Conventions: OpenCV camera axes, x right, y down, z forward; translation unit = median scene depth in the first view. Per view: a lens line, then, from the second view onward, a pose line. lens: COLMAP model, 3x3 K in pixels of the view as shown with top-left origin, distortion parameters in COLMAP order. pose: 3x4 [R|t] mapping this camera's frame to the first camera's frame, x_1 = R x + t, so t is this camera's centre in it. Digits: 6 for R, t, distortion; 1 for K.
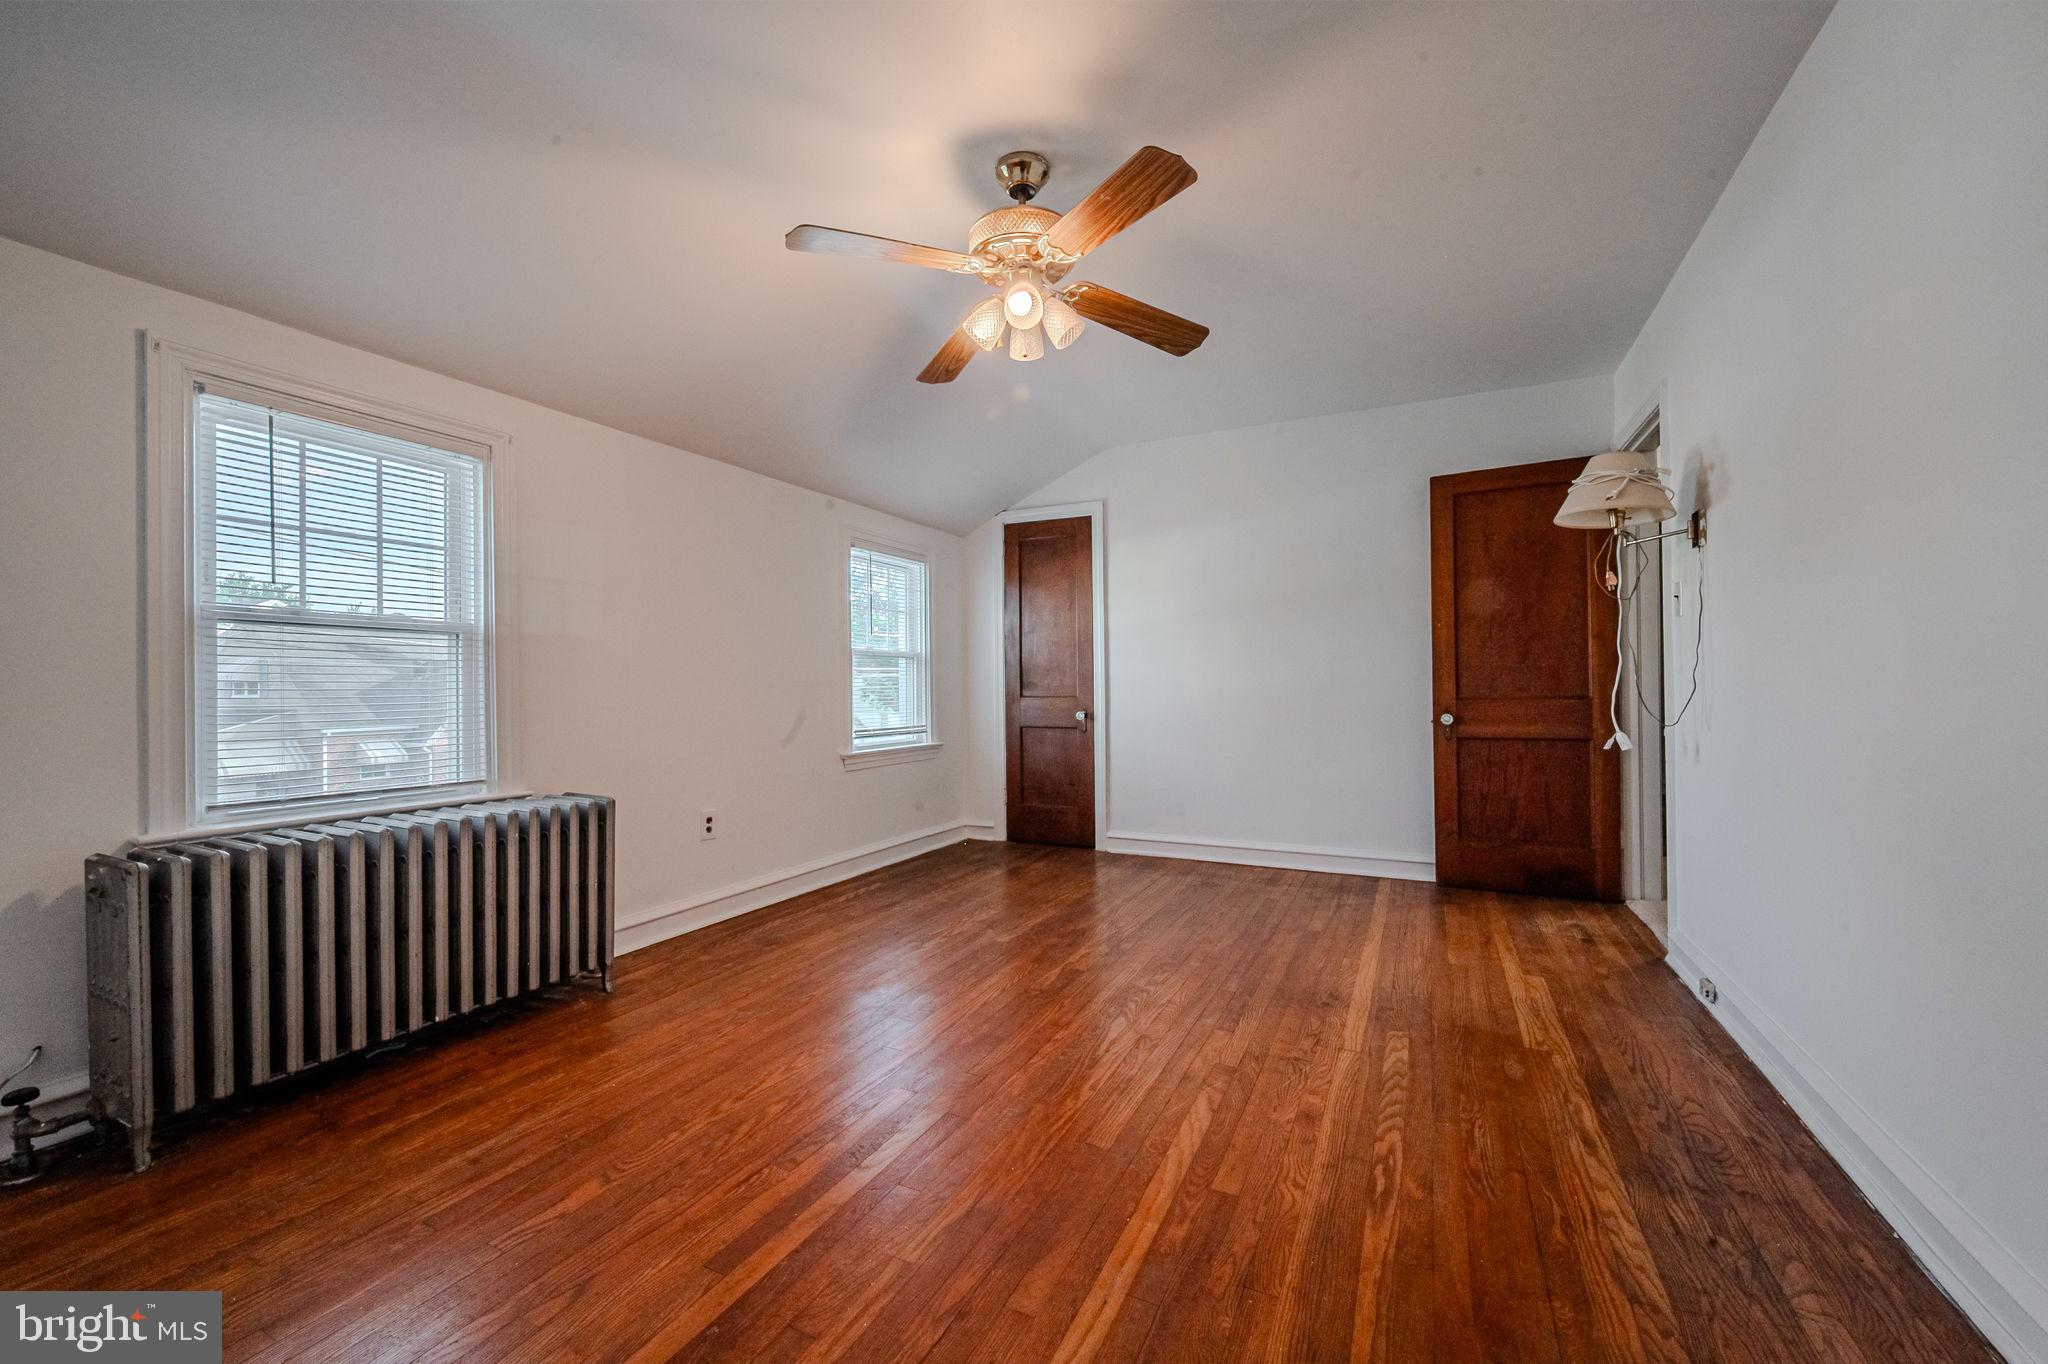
lens RADIAL K [[804.8, 0, 1031.8], [0, 804.8, 688.7], [0, 0, 1]] dist [-0.001352, -0.000082]
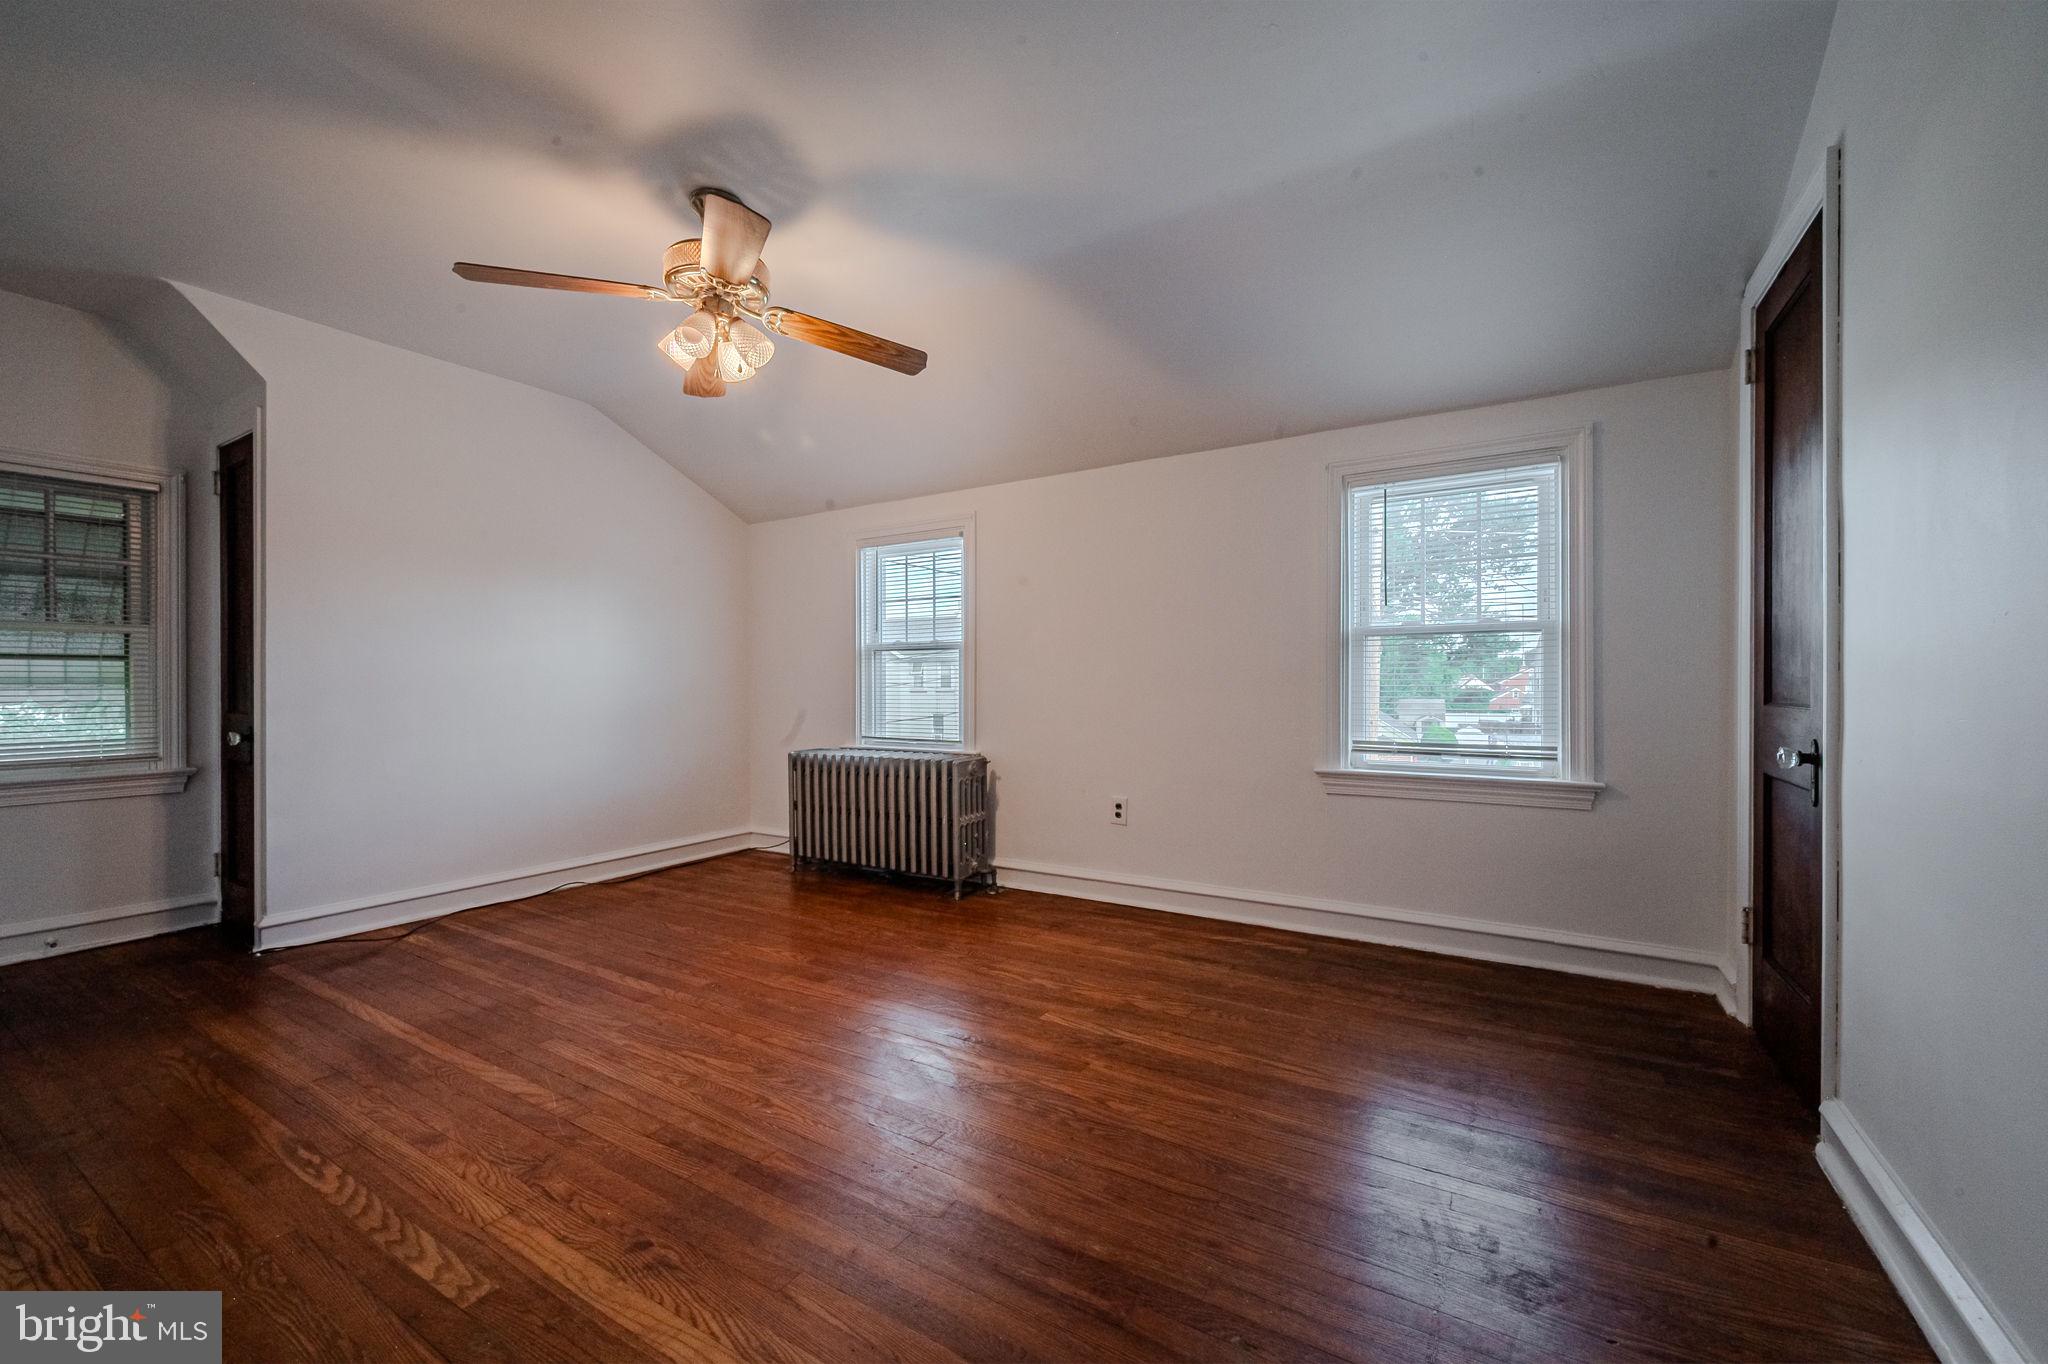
lens RADIAL K [[804.8, 0, 1031.8], [0, 804.8, 688.7], [0, 0, 1]] dist [-0.001352, -0.000082]
pose [[-0.088833, 0.014817, -0.995936, 0.970288], [0.004193, 0.999886, 0.014501, -0.011757], [0.996038, -0.002888, -0.088885, 1.424633]]
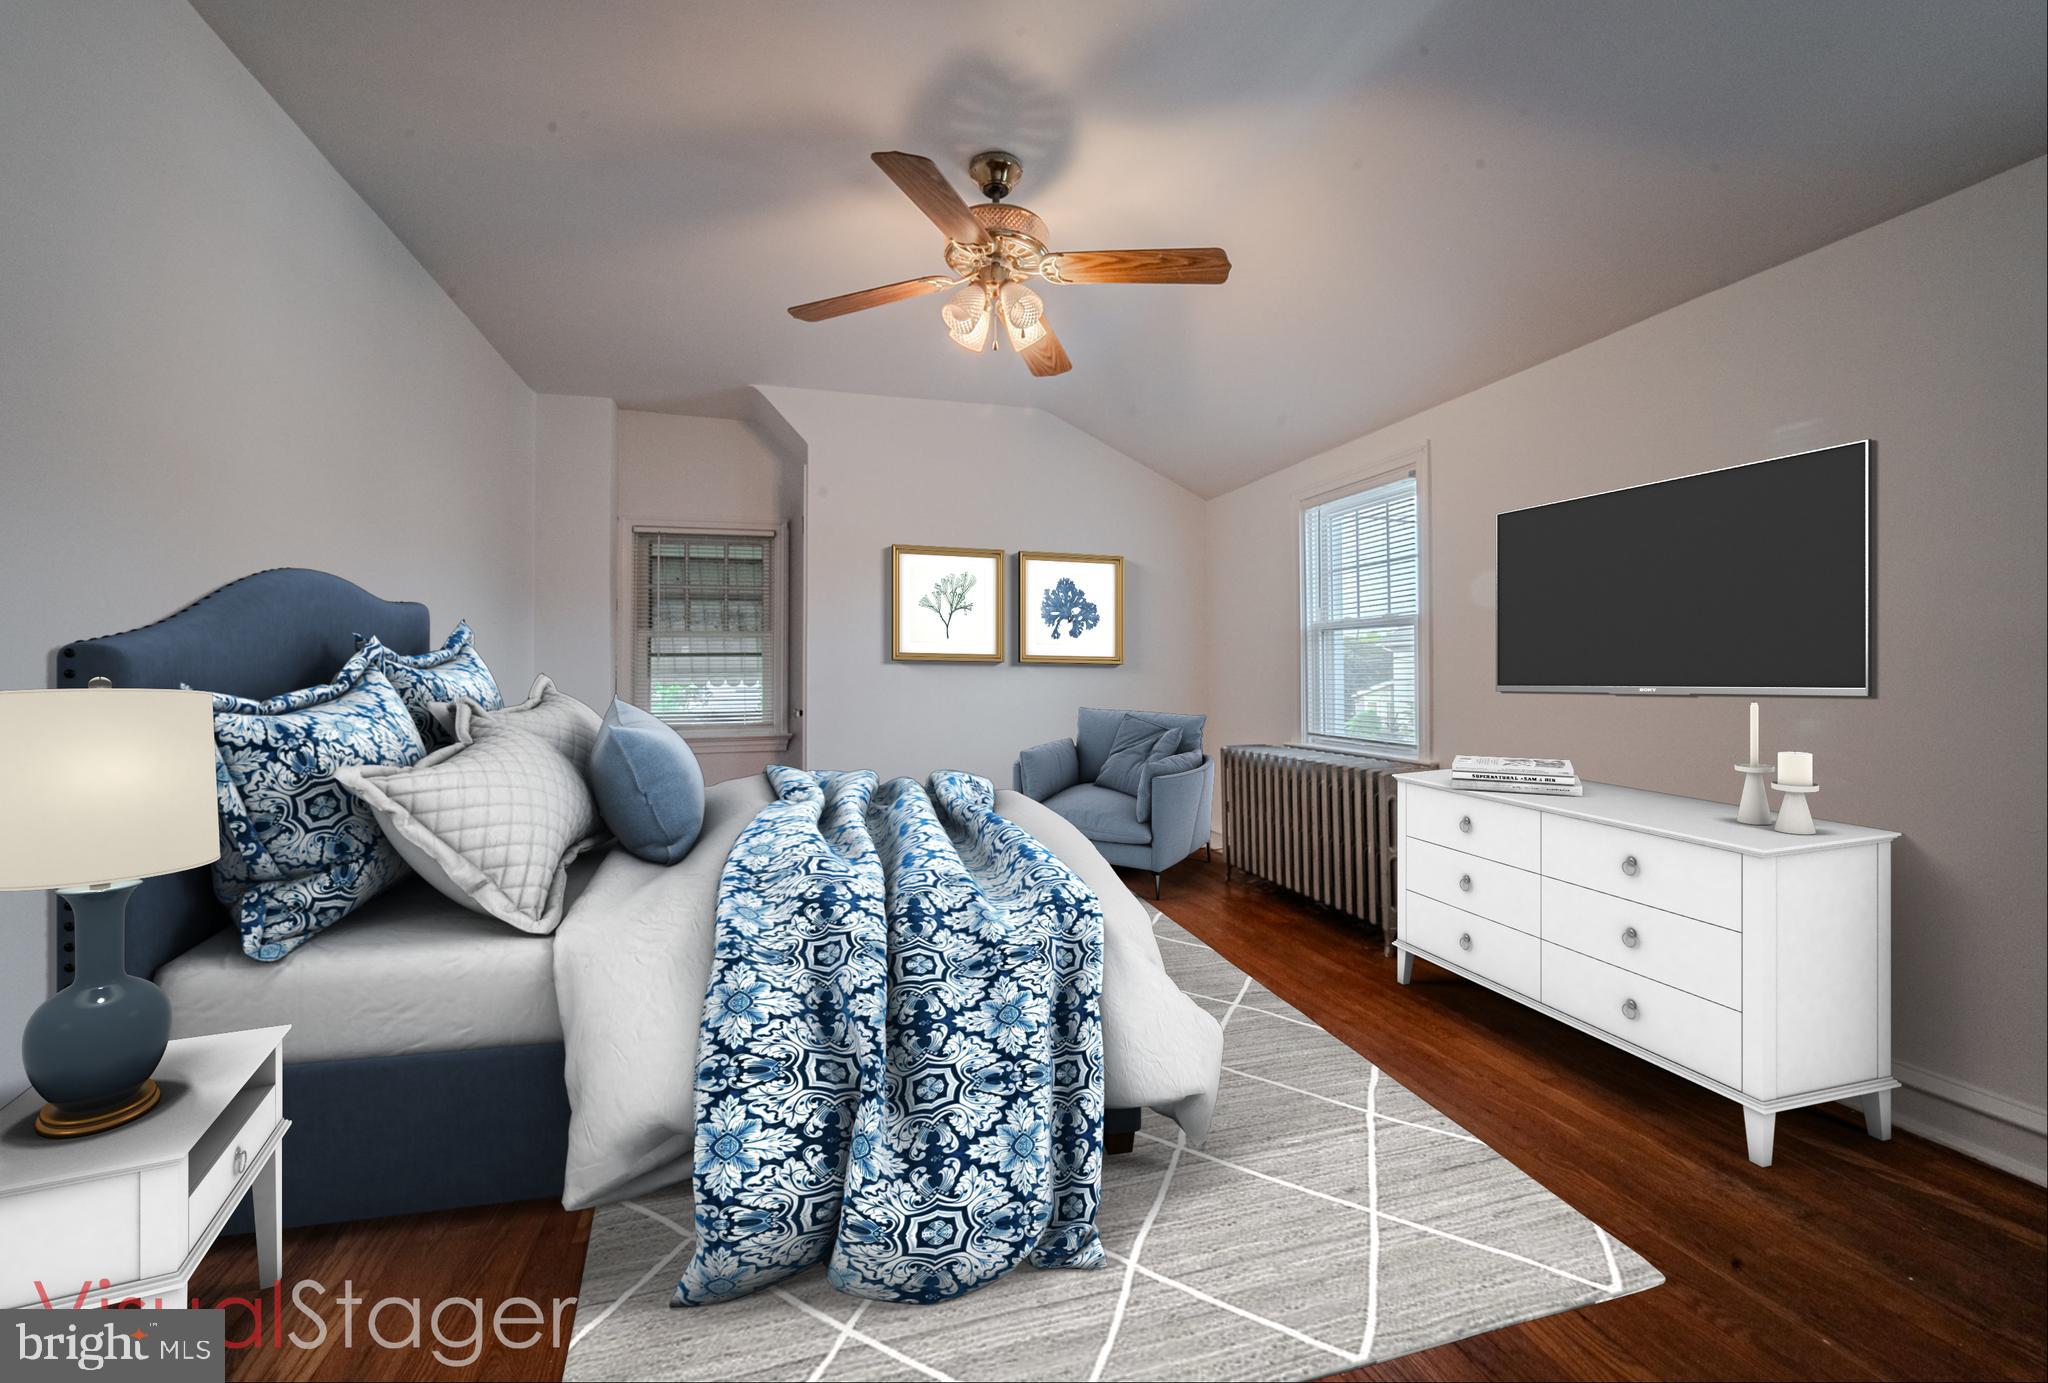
lens RADIAL K [[823.6, 0, 1026.5], [0, 823.6, 662.4], [0, 0, 1]] dist [-0.001708, -0.000075]
pose [[-0.738710, 0.006494, -0.673992, 0.626088], [0.013322, 0.999899, -0.004968, -0.012872], [0.673892, -0.012649, -0.738722, 1.688094]]
